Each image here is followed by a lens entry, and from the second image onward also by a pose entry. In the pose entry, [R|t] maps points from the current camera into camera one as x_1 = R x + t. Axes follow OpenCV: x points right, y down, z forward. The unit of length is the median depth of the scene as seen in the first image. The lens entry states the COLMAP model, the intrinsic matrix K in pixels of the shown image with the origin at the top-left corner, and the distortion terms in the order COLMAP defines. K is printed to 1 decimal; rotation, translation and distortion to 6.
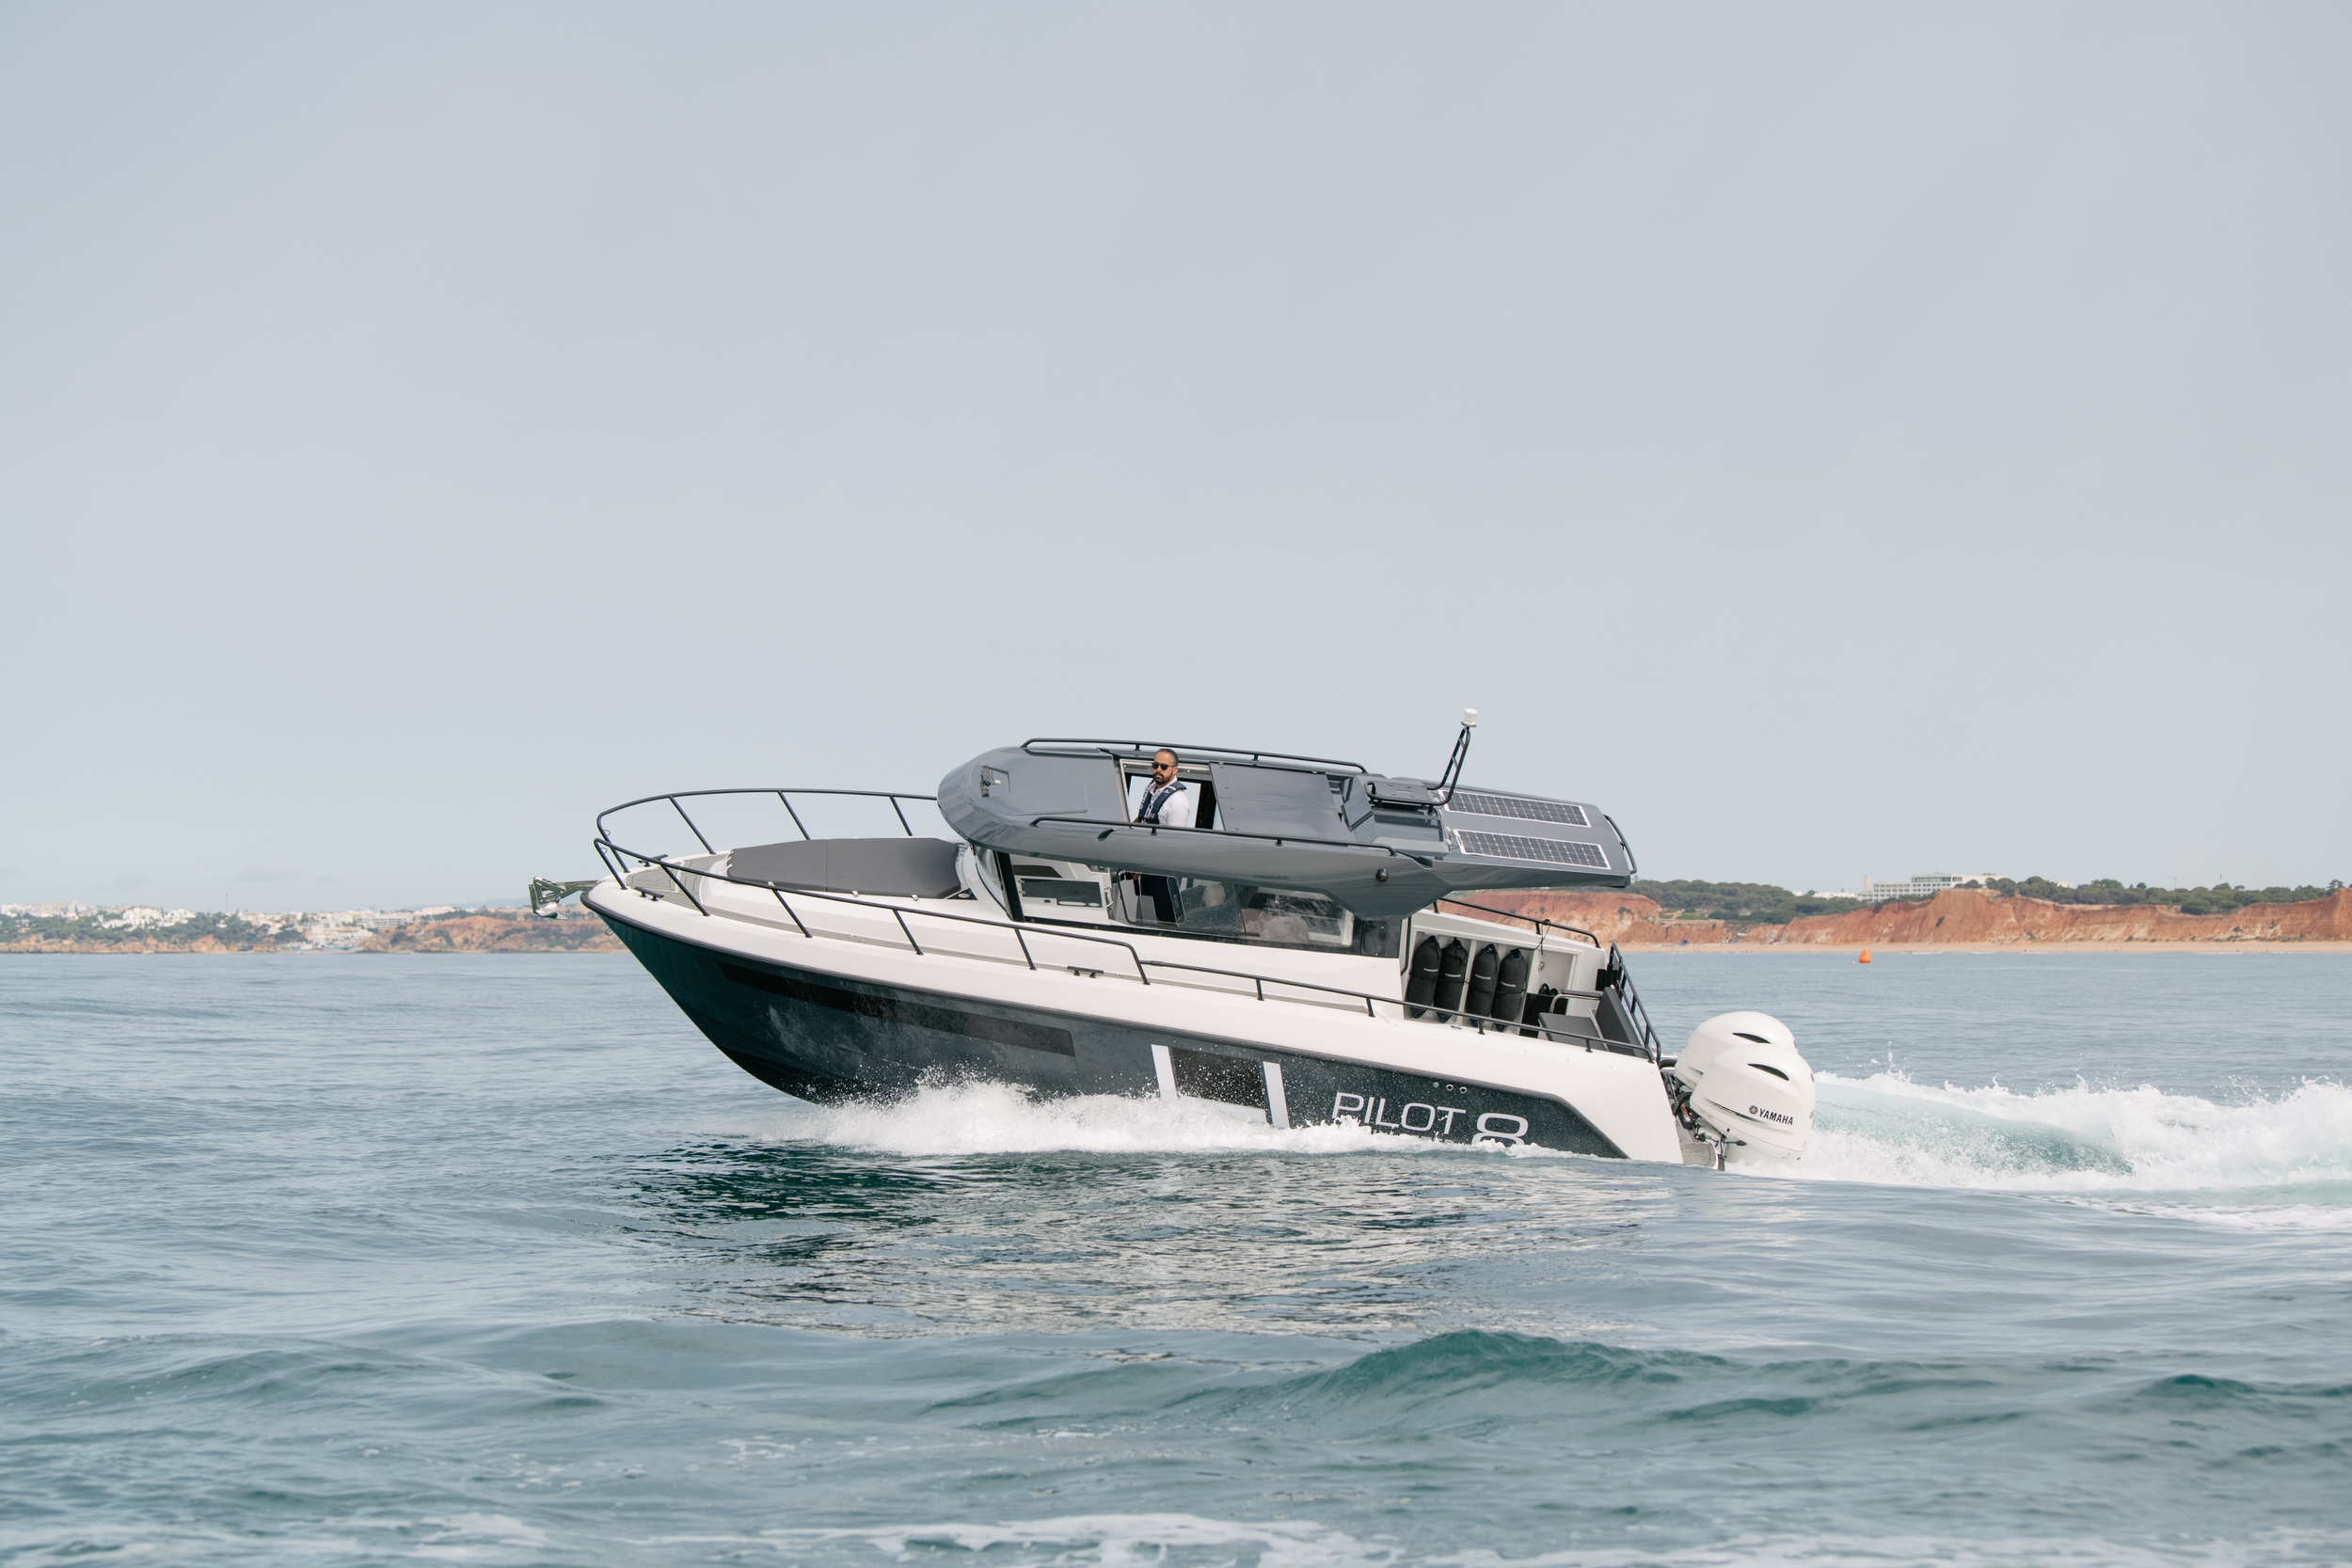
lens RADIAL K [[4772.7, 0, 1176.0], [0, 4772.7, 784.0], [0, 0, 1]] dist [0.022505, 0.130398]
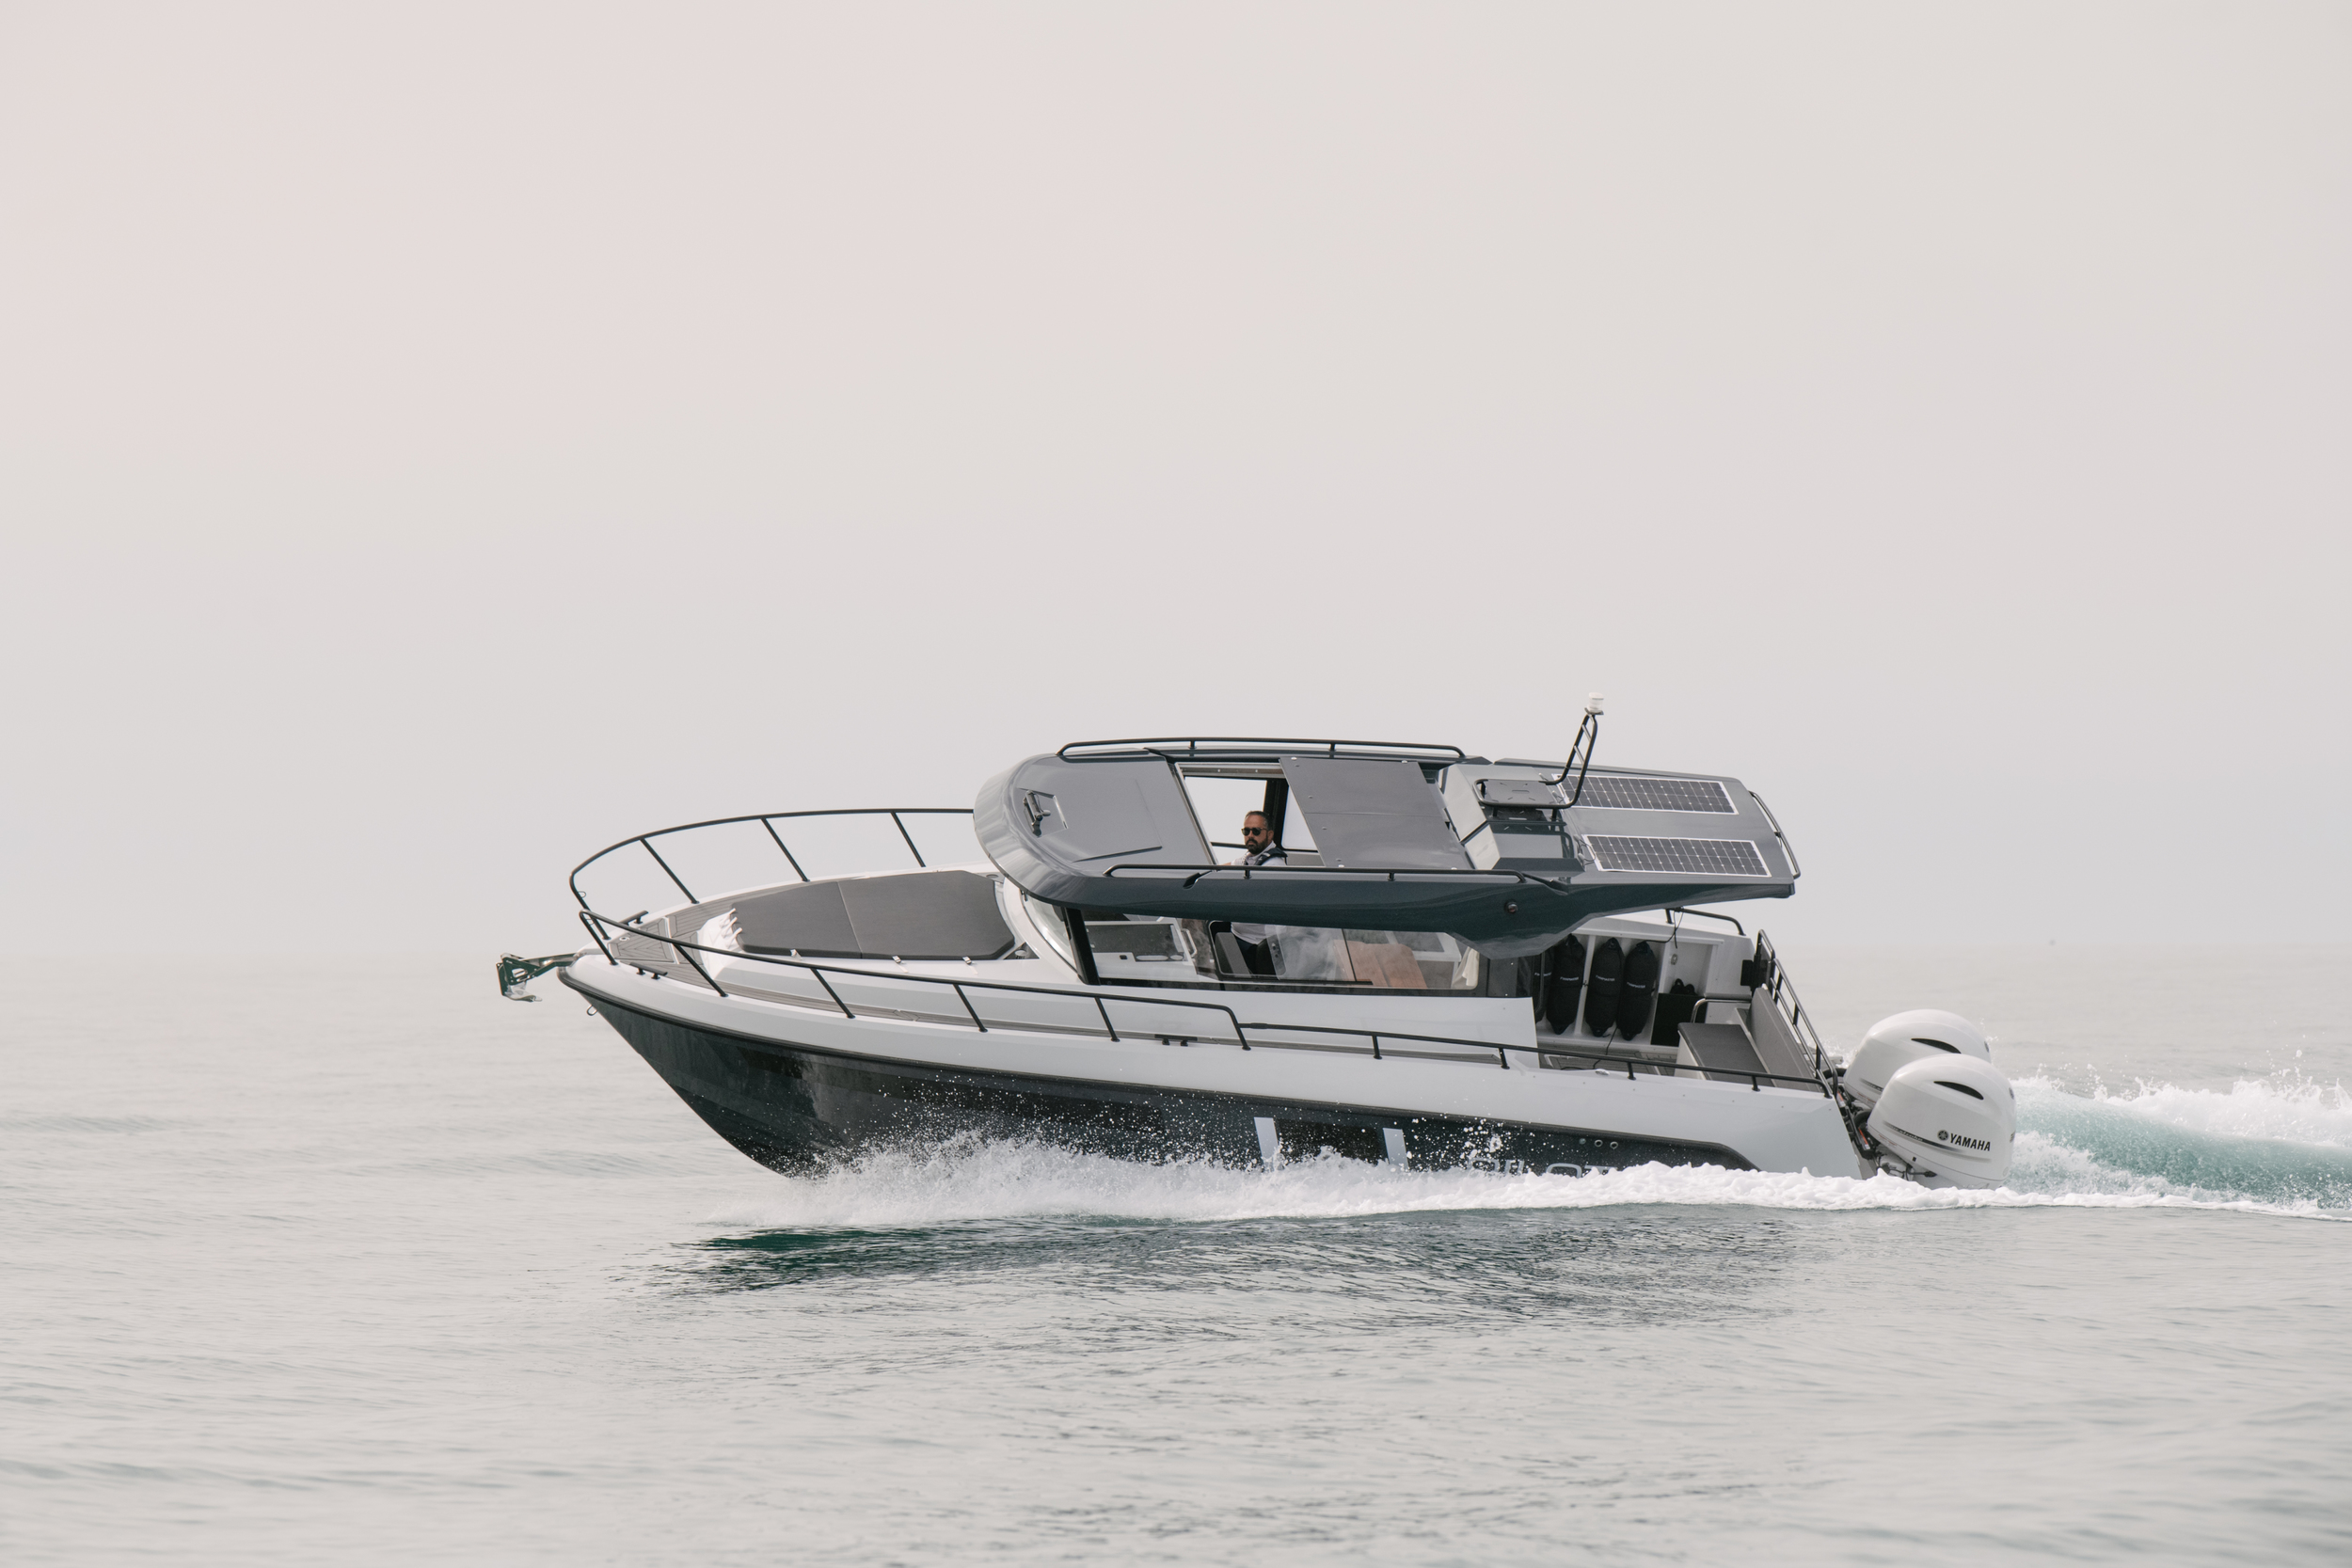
lens RADIAL K [[11483.0, 0, 1176.0], [0, 11483.0, 784.0], [0, 0, 1]] dist [-0.187876, -11.843103]
pose [[0.995176, -0.058133, 0.079022, -0.174305], [0.050131, 0.993752, 0.099722, -0.206269], [-0.084326, -0.095280, 0.991872, -1.016262]]
